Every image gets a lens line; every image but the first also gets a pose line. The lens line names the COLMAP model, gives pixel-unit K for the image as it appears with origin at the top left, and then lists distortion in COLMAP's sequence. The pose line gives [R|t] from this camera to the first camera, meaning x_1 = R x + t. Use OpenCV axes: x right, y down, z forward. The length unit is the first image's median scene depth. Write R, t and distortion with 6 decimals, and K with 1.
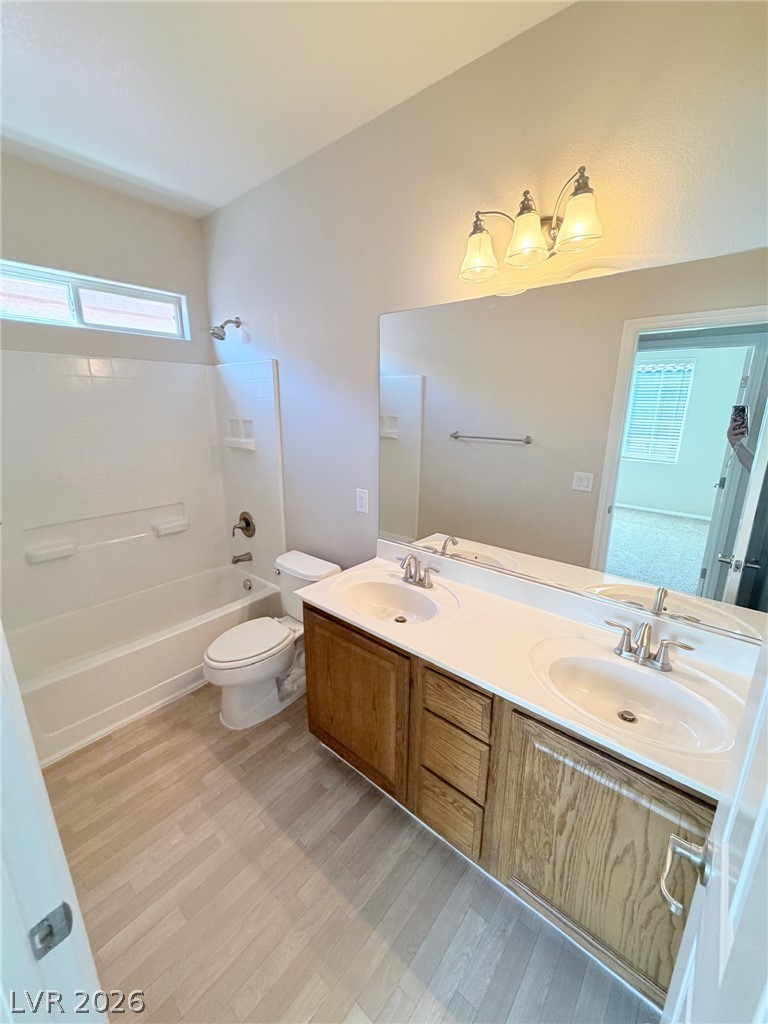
lens RADIAL K [[408.2, 0, 378.5], [0, 408.2, 507.6], [0, 0, 1]] dist [-0.003250, -0.000533]
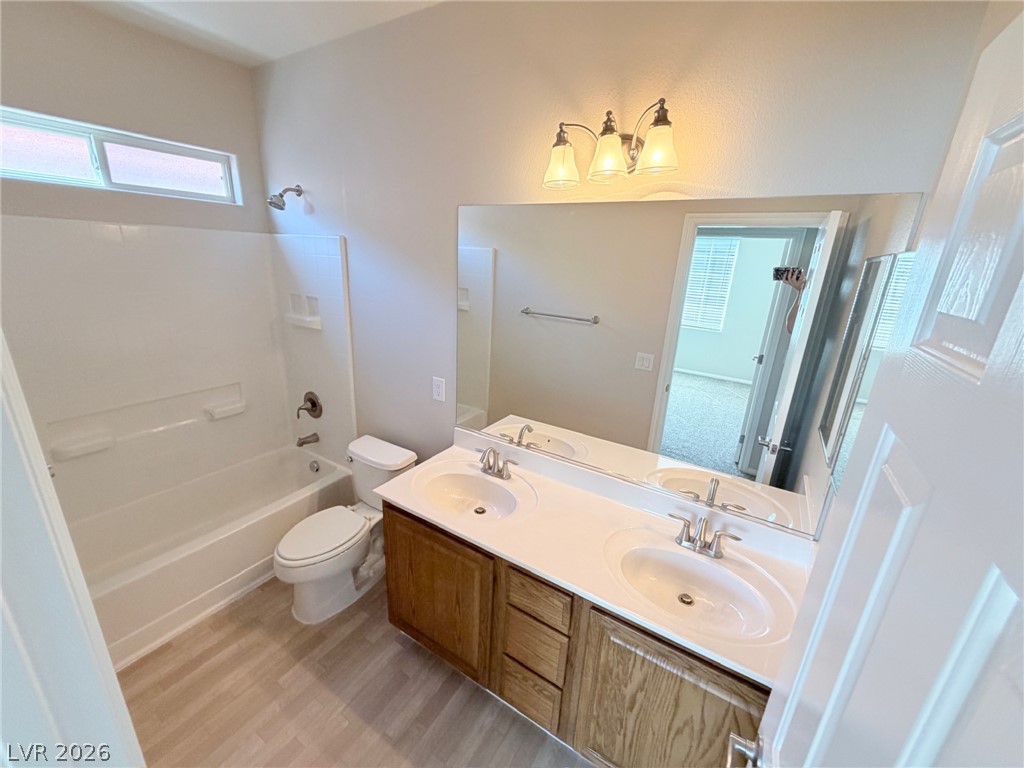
lens RADIAL K [[408.2, 0, 503.9], [0, 408.2, 384.7], [0, 0, 1]] dist [-0.003250, -0.000533]
pose [[0.988707, -0.006413, 0.149723, -0.038082], [-0.001959, 0.998445, 0.055706, -0.097499], [-0.149847, -0.055370, 0.987158, -0.007601]]
